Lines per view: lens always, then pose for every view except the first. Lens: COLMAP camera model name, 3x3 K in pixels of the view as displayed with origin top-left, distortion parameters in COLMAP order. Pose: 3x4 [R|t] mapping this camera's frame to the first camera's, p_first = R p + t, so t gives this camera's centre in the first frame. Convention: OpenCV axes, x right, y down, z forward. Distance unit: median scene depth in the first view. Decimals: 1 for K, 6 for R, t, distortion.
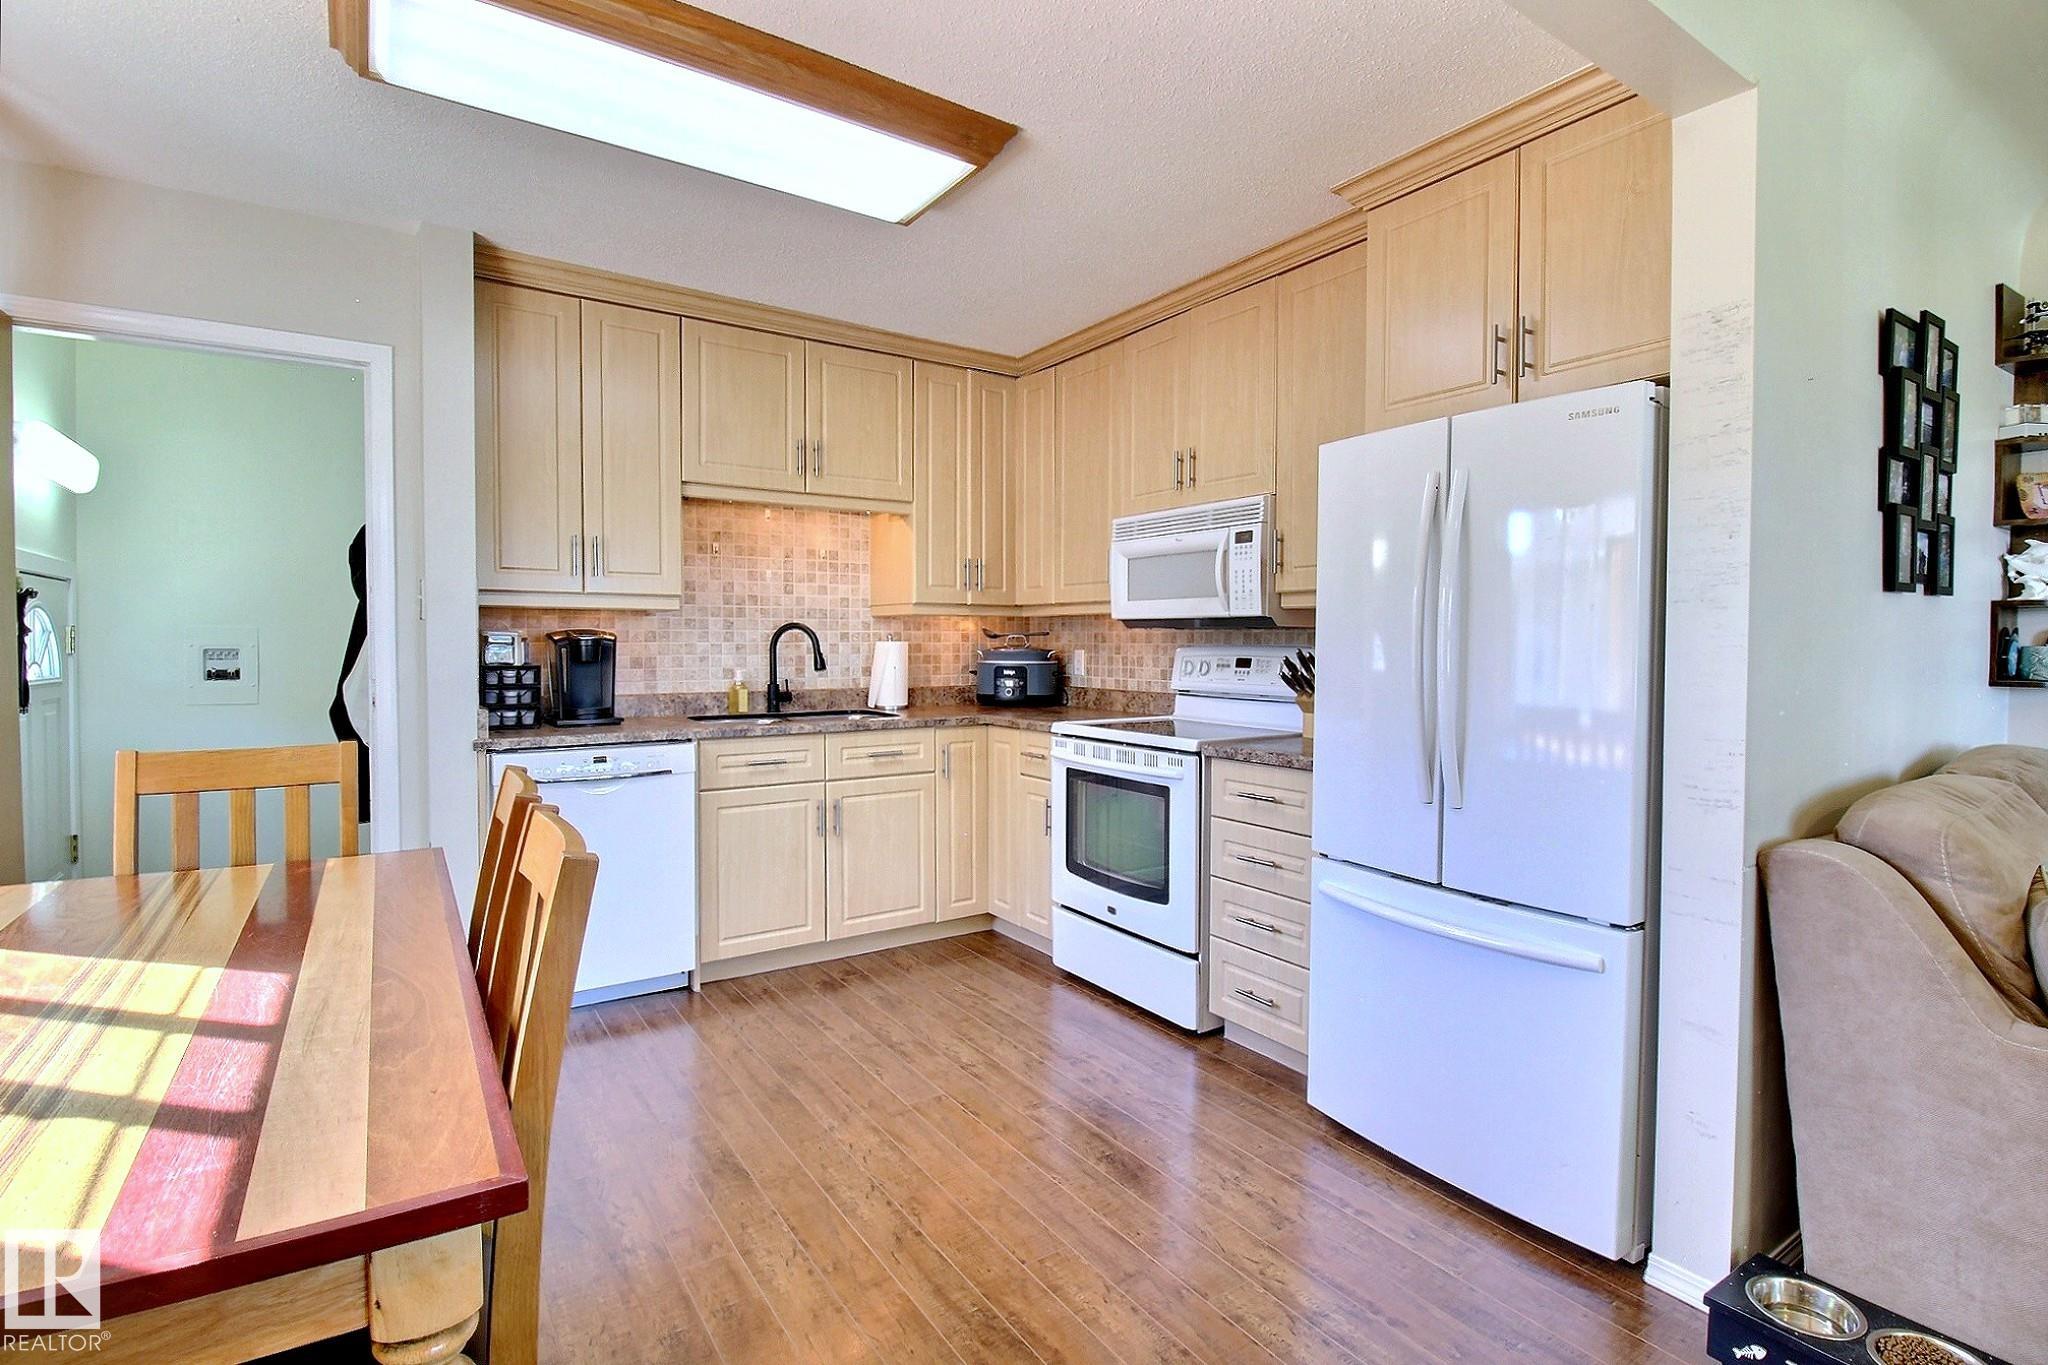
lens RADIAL K [[956.8, 0, 1036.4], [0, 956.8, 673.0], [0, 0, 1]] dist [-0.001236, -0.011152]
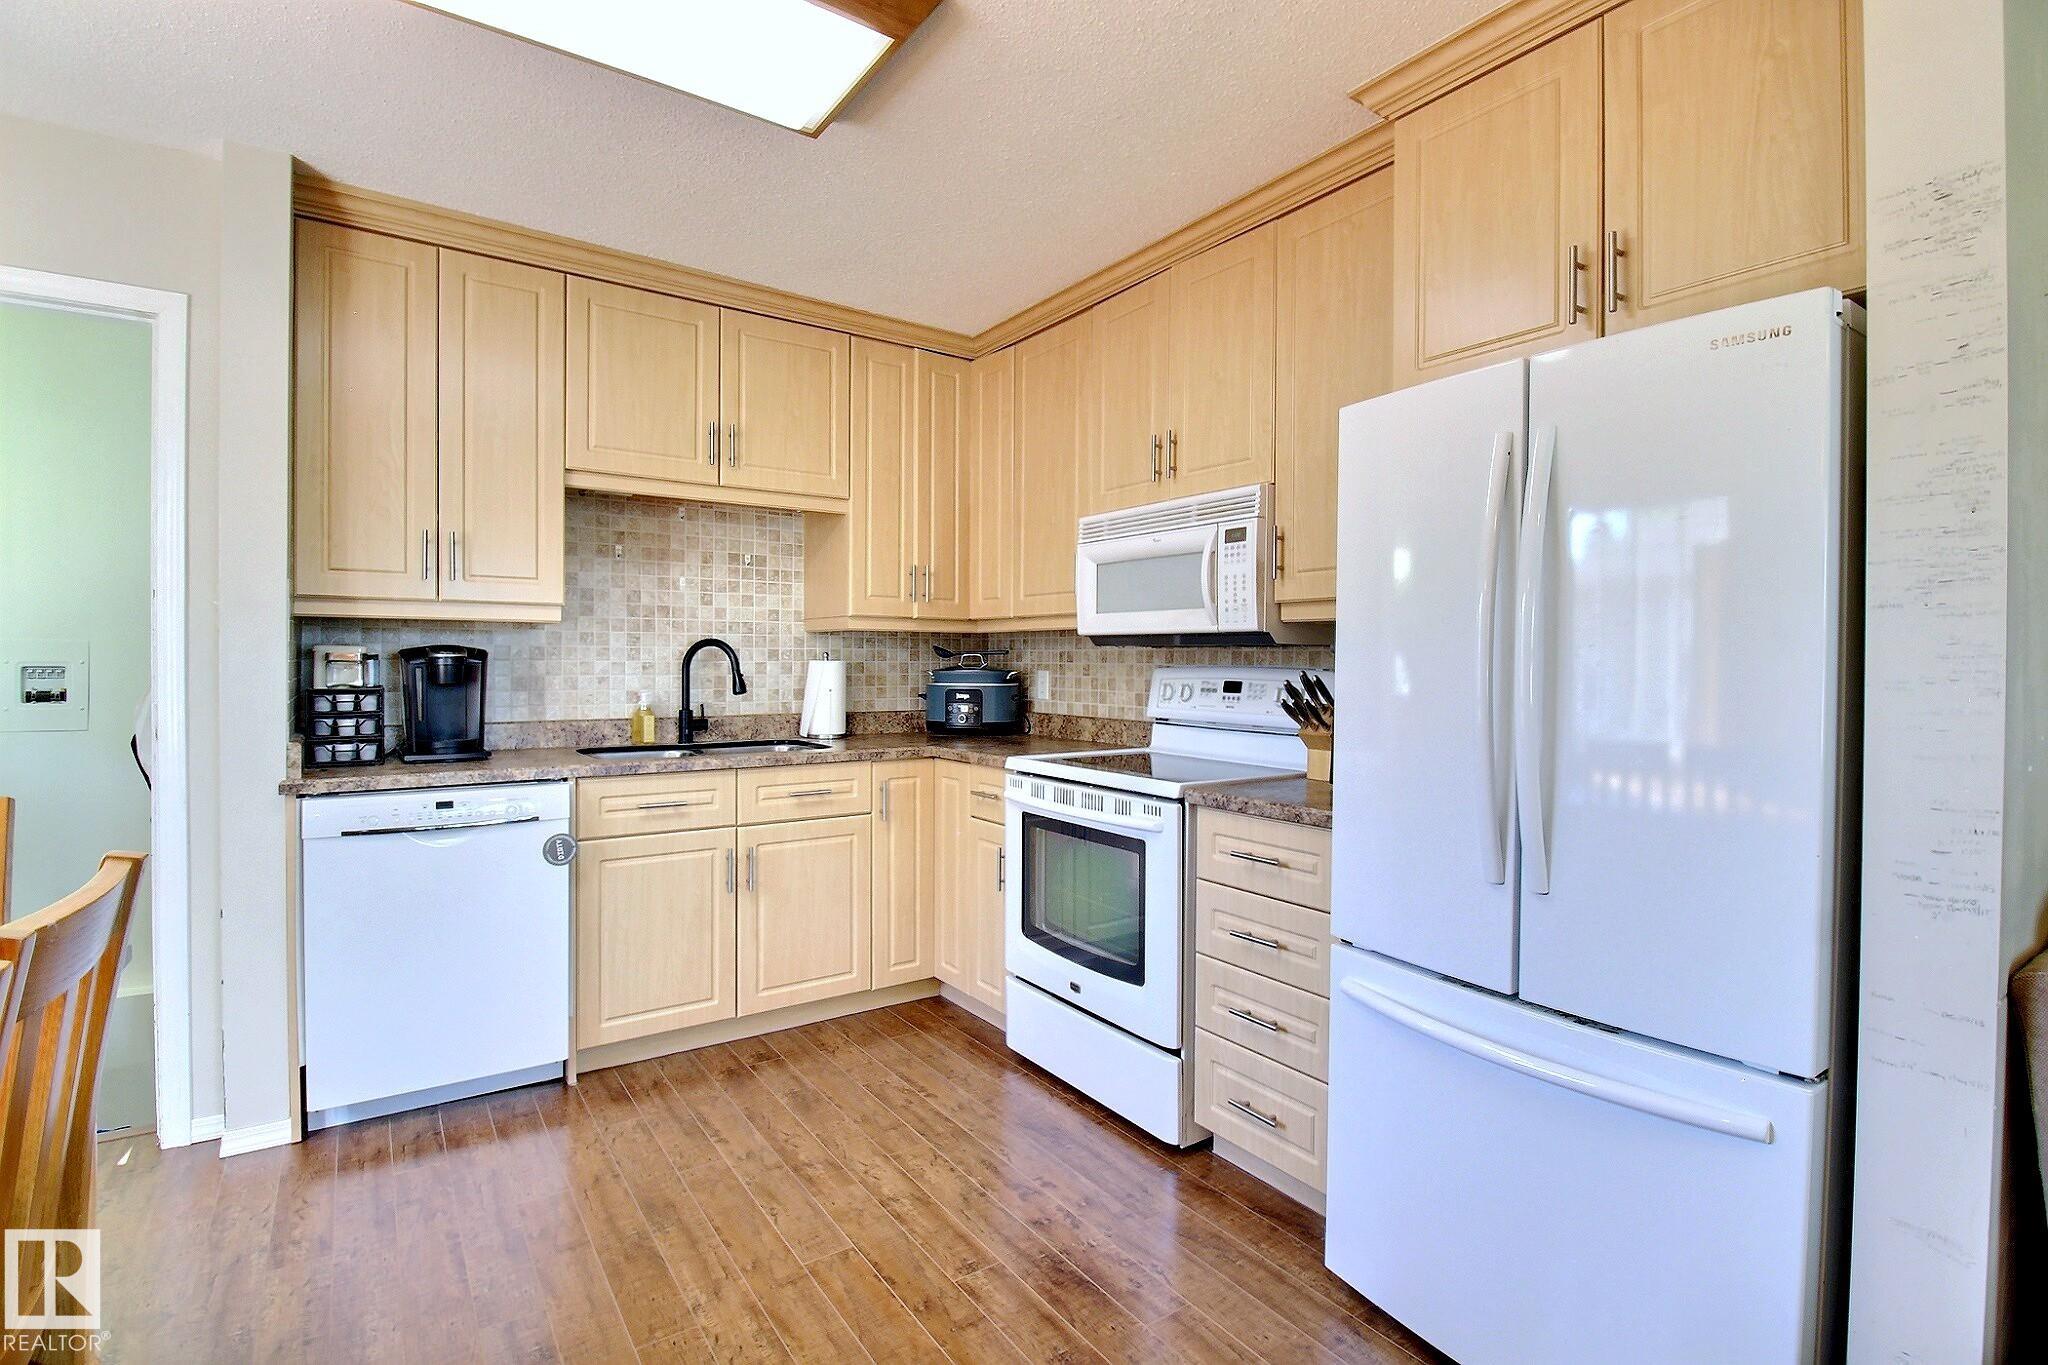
lens RADIAL K [[956.8, 0, 1027.9], [0, 956.8, 672.0], [0, 0, 1]] dist [-0.001236, -0.011152]
pose [[0.999883, 0.003070, 0.015011, 0.024466], [-0.002752, 0.999772, -0.021192, -0.005963], [-0.015073, 0.021148, 0.999663, 0.170564]]
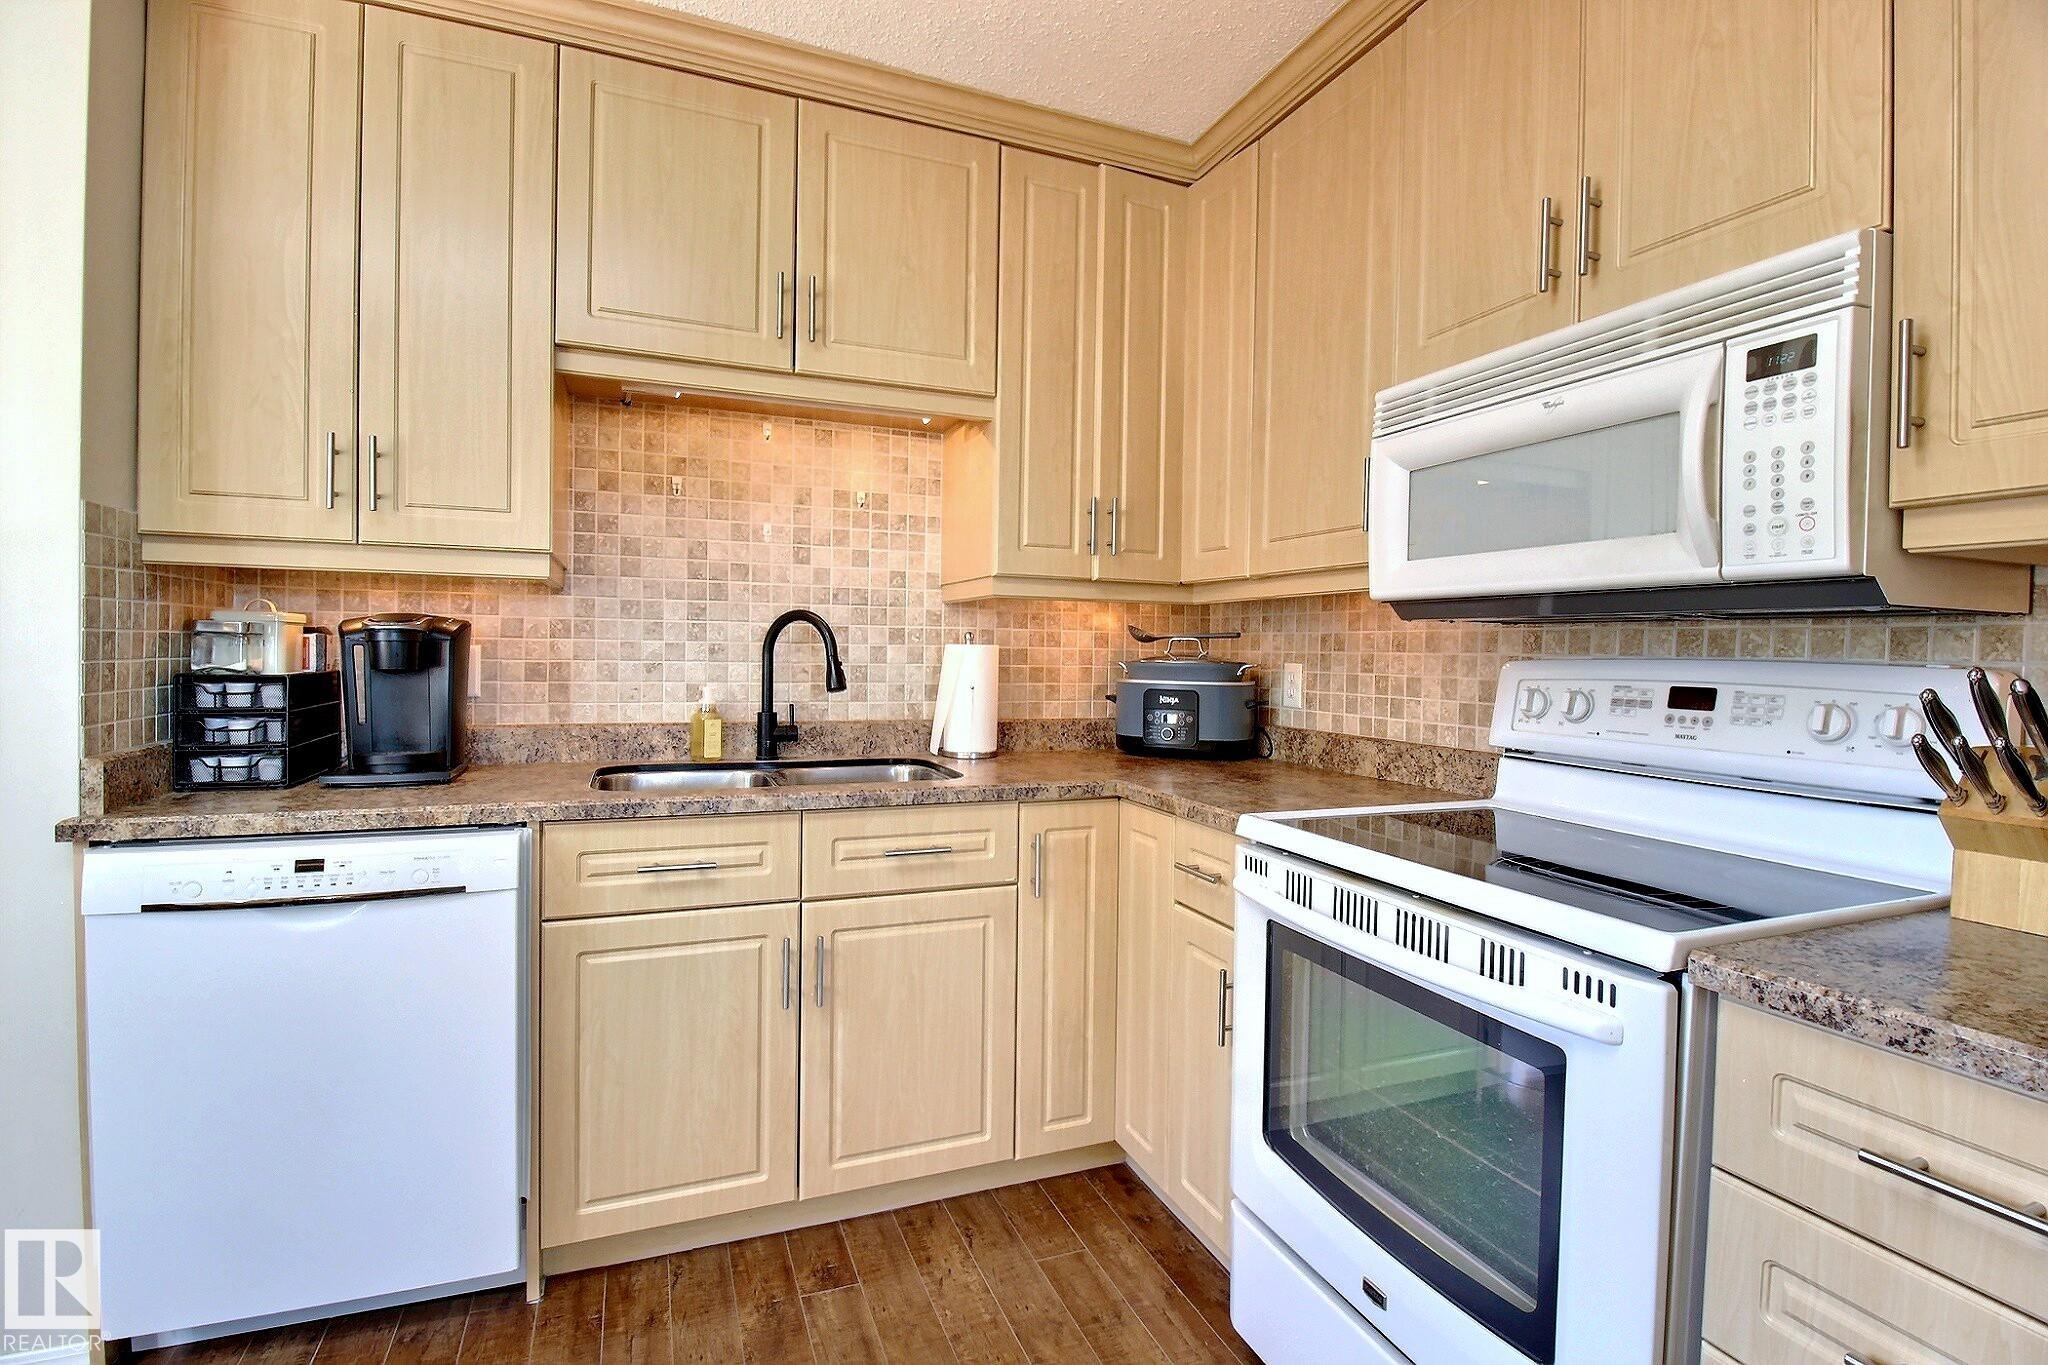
lens RADIAL K [[956.8, 0, 1028.8], [0, 956.8, 671.7], [0, 0, 1]] dist [-0.001236, -0.011152]
pose [[0.977403, 0.017979, -0.210617, 0.014708], [-0.021150, 0.999694, -0.012814, -0.011748], [0.210322, 0.016979, 0.977485, 0.559256]]
